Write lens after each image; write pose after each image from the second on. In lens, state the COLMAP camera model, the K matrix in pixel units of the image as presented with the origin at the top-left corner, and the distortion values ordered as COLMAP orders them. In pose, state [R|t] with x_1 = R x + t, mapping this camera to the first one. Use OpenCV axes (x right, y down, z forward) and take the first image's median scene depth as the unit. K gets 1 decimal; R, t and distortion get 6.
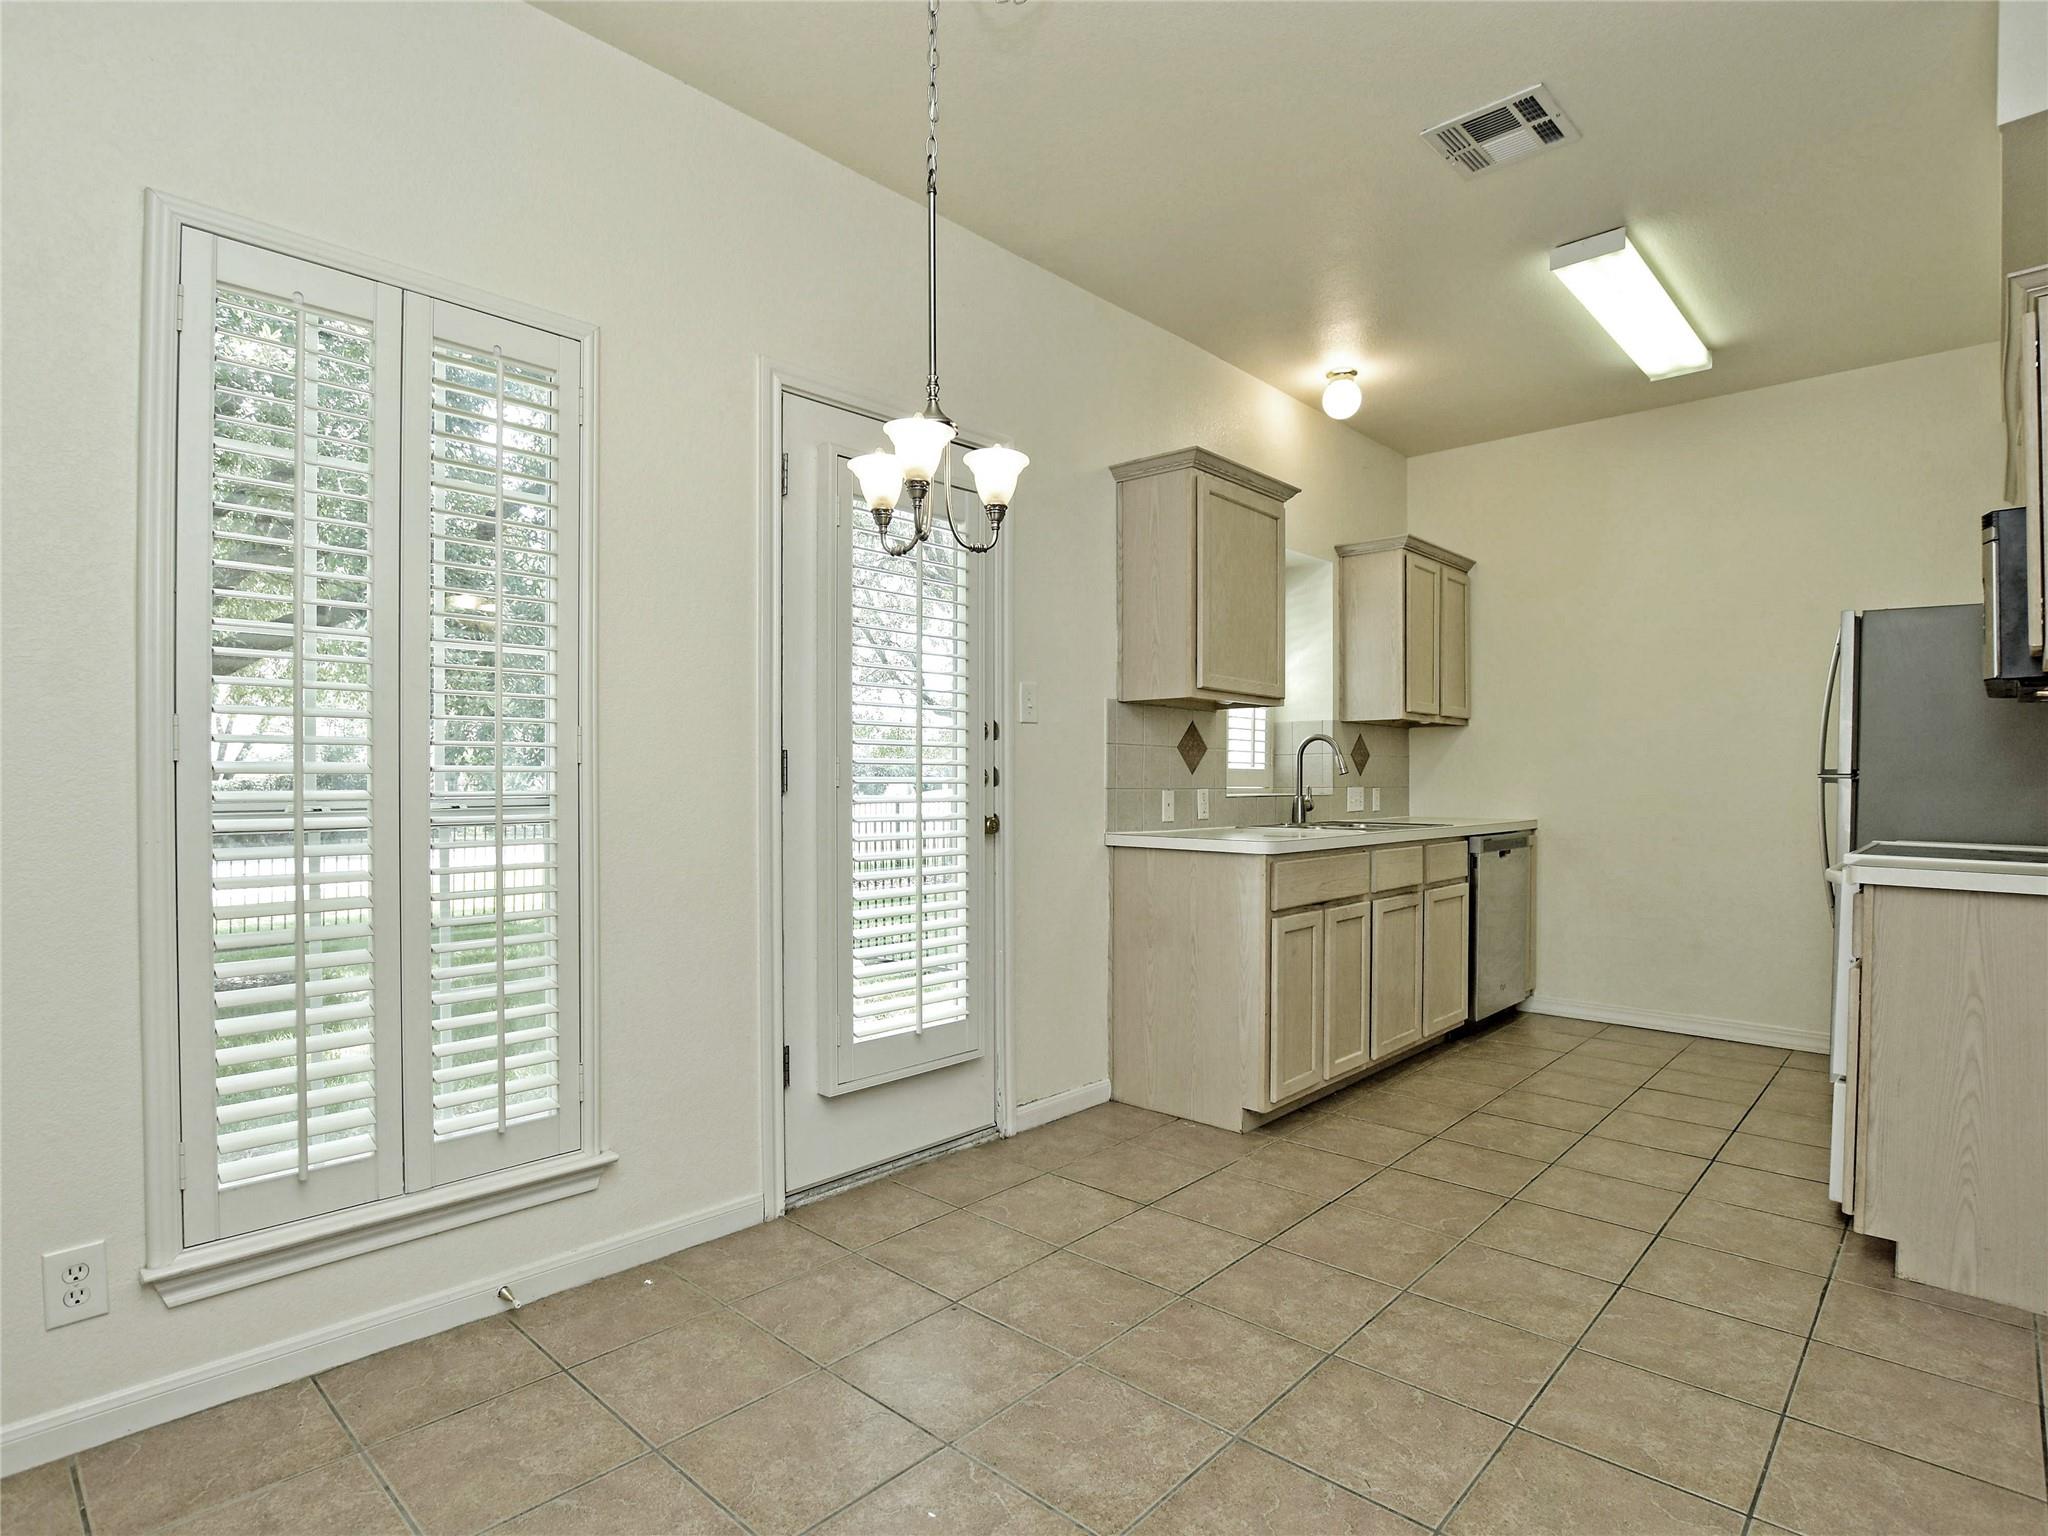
lens RADIAL K [[1058.4, 0, 1027.1], [0, 1058.4, 783.2], [0, 0, 1]] dist [-0.030917, 0.001980]
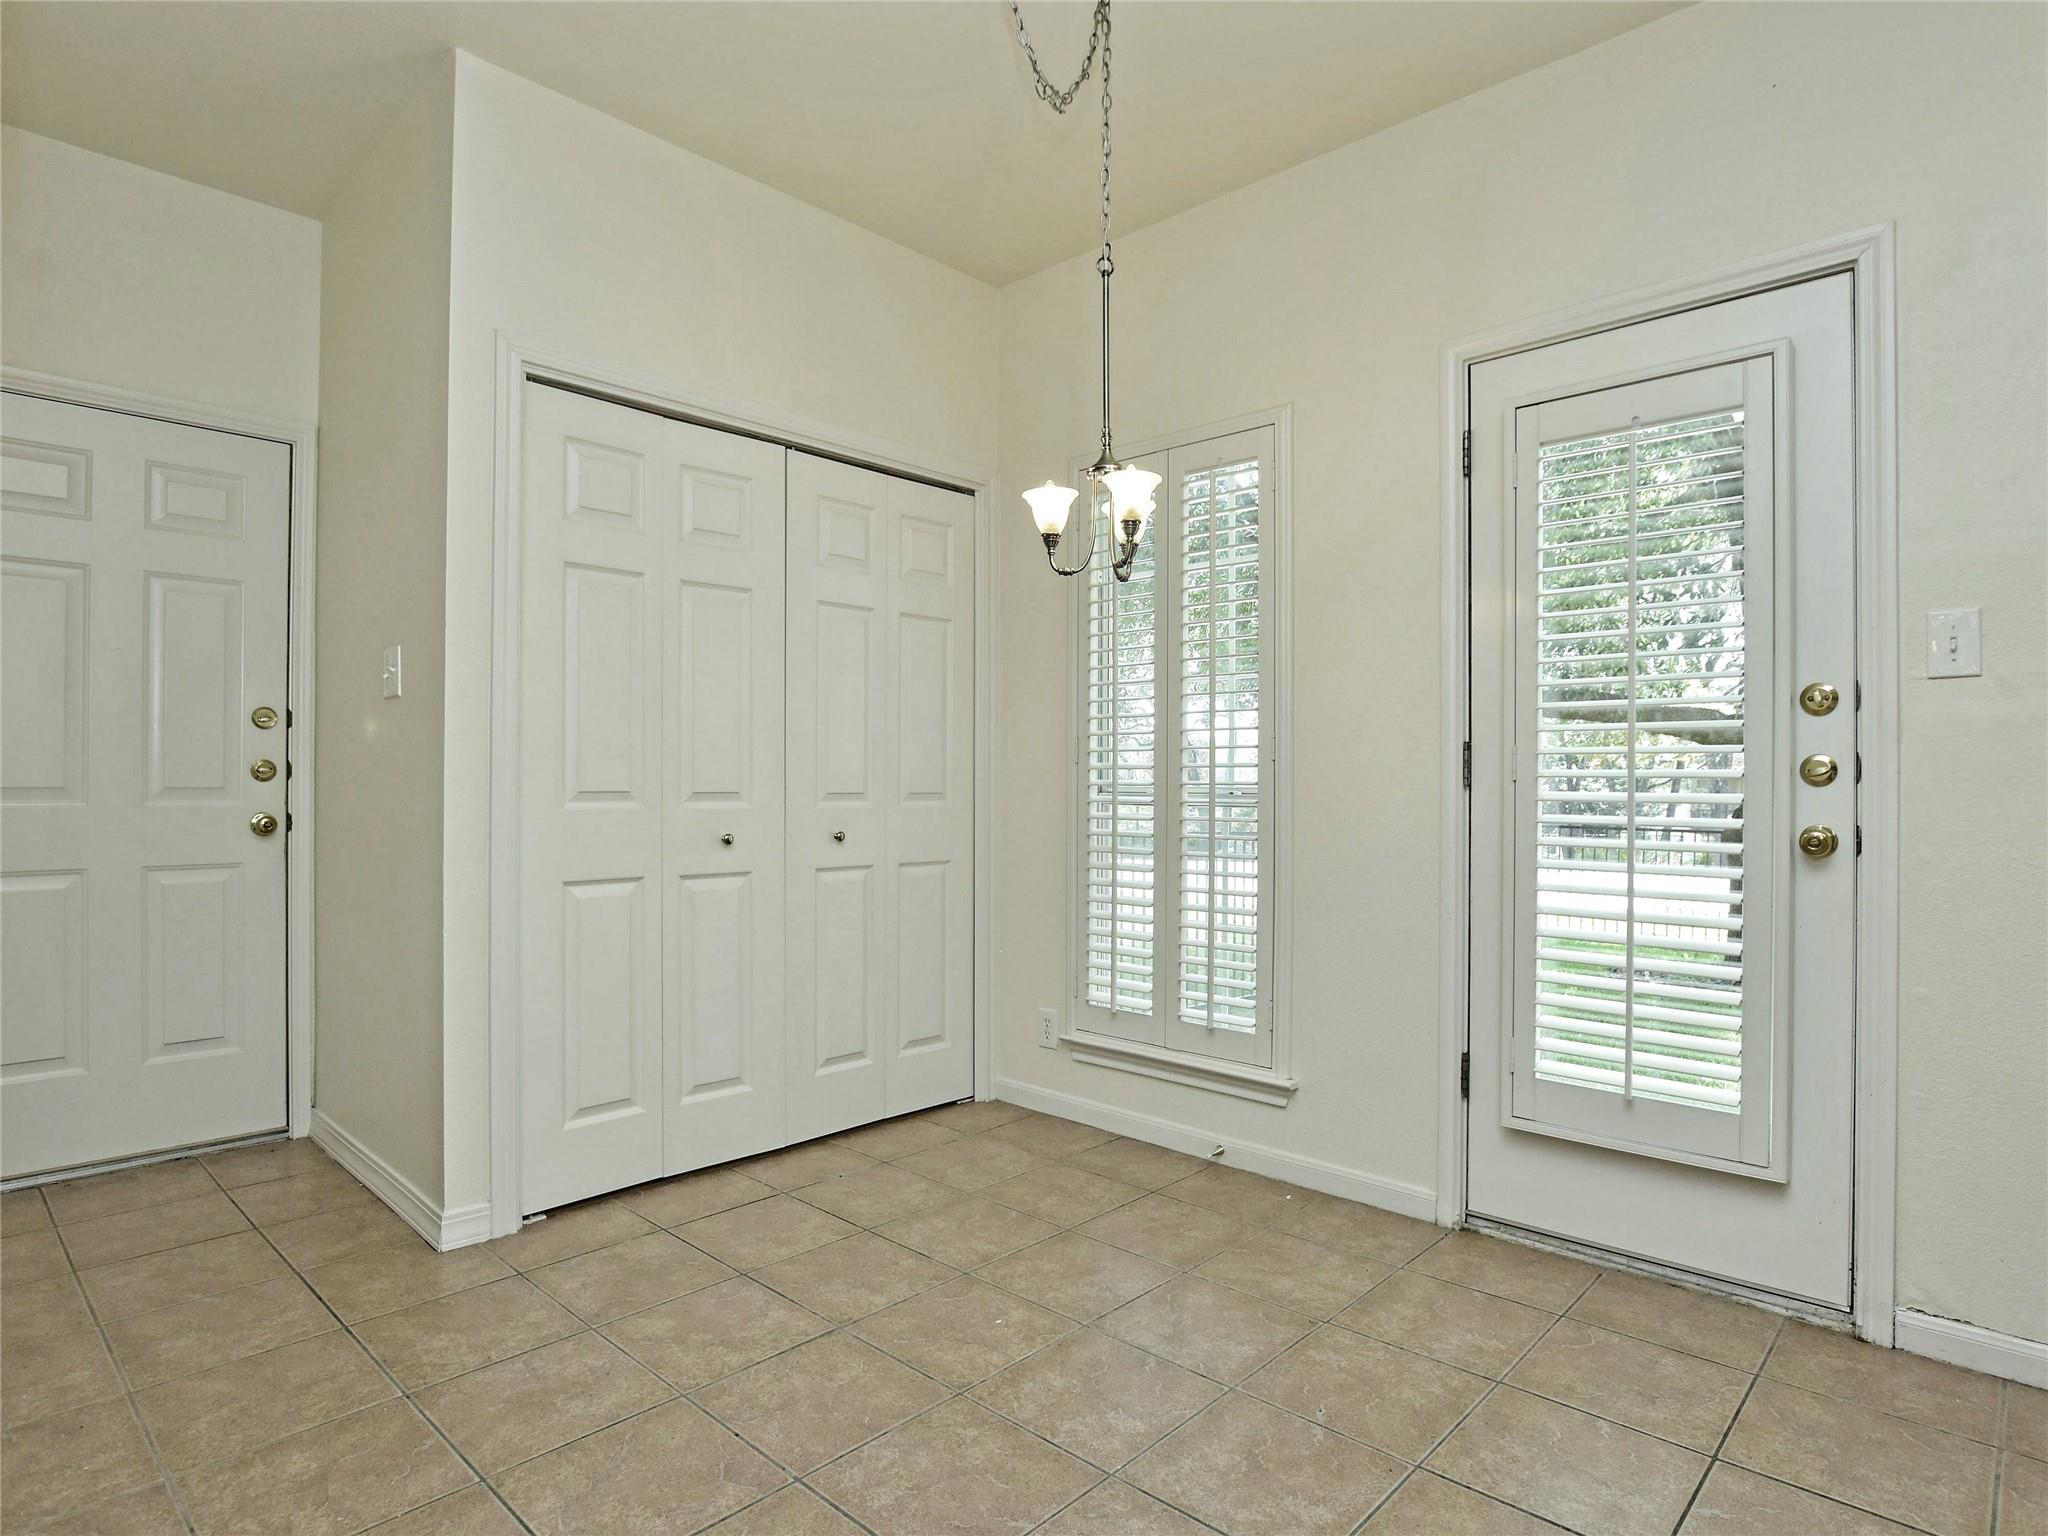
lens RADIAL K [[1119.1, 0, 1017.1], [0, 1119.1, 770.9], [0, 0, 1]] dist [0.004122, -0.014316]
pose [[-0.004958, -0.009218, -0.999945, 0.562904], [-0.007676, 0.999928, -0.009180, 0.005556], [0.999958, 0.007630, -0.005029, 0.430766]]
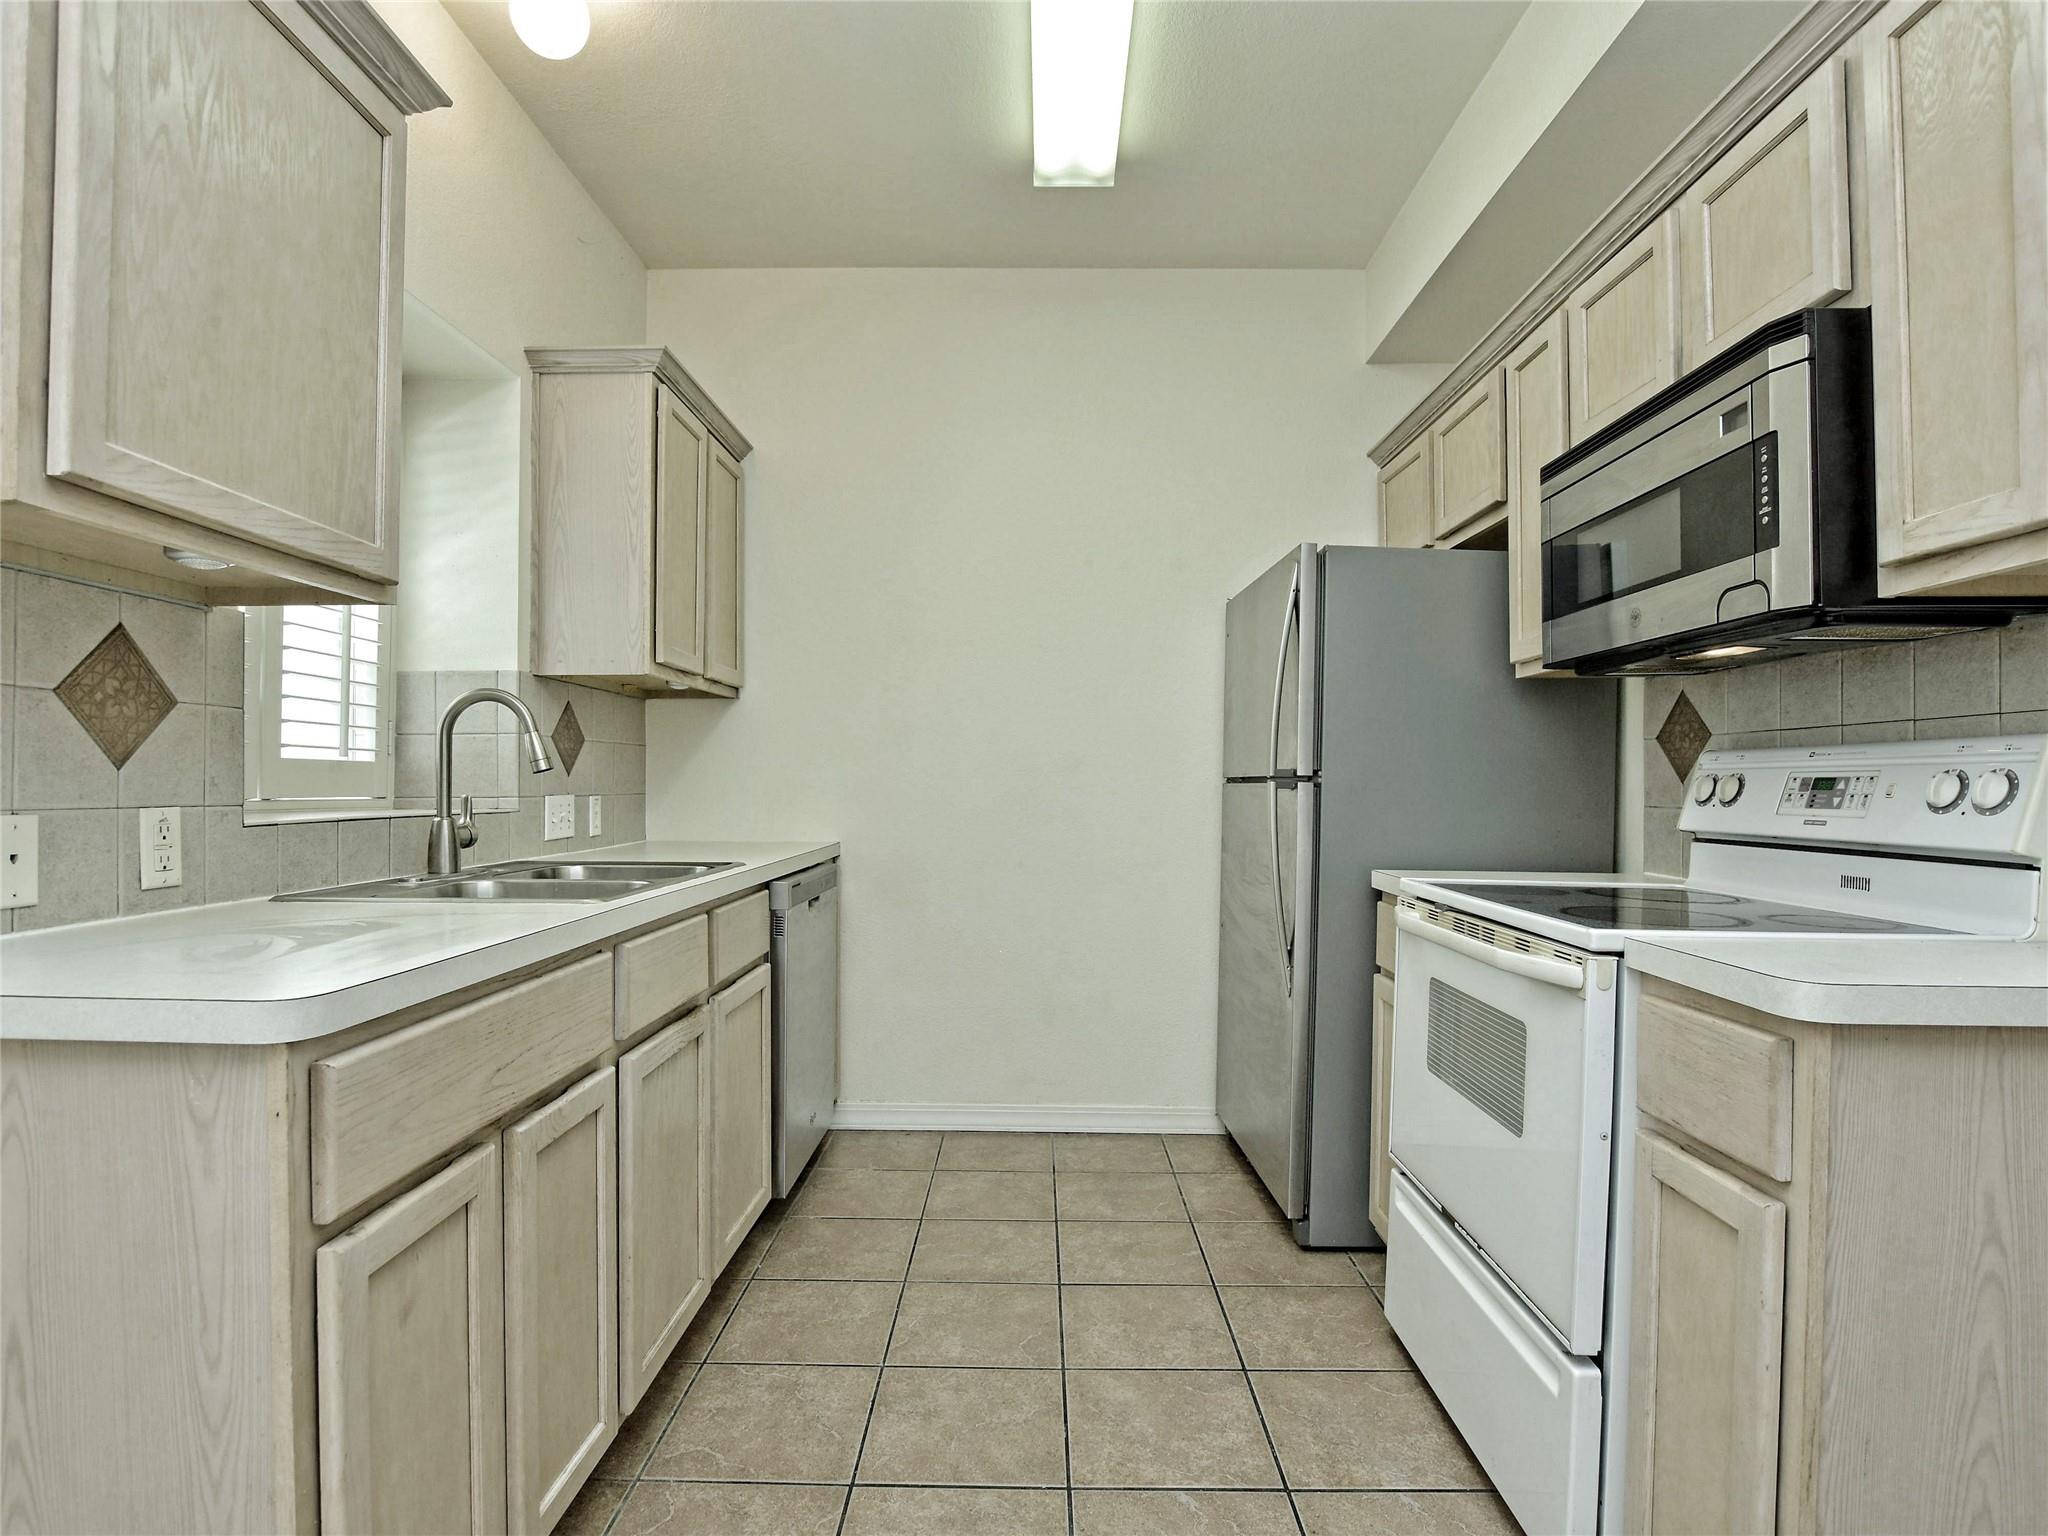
lens RADIAL K [[1058.4, 0, 1027.1], [0, 1058.4, 783.2], [0, 0, 1]] dist [-0.030917, 0.001980]
pose [[0.739059, -0.000066, 0.673641, 0.157310], [-0.000234, 1.000000, 0.000354, -0.004195], [-0.673641, -0.000419, 0.739059, 0.558718]]
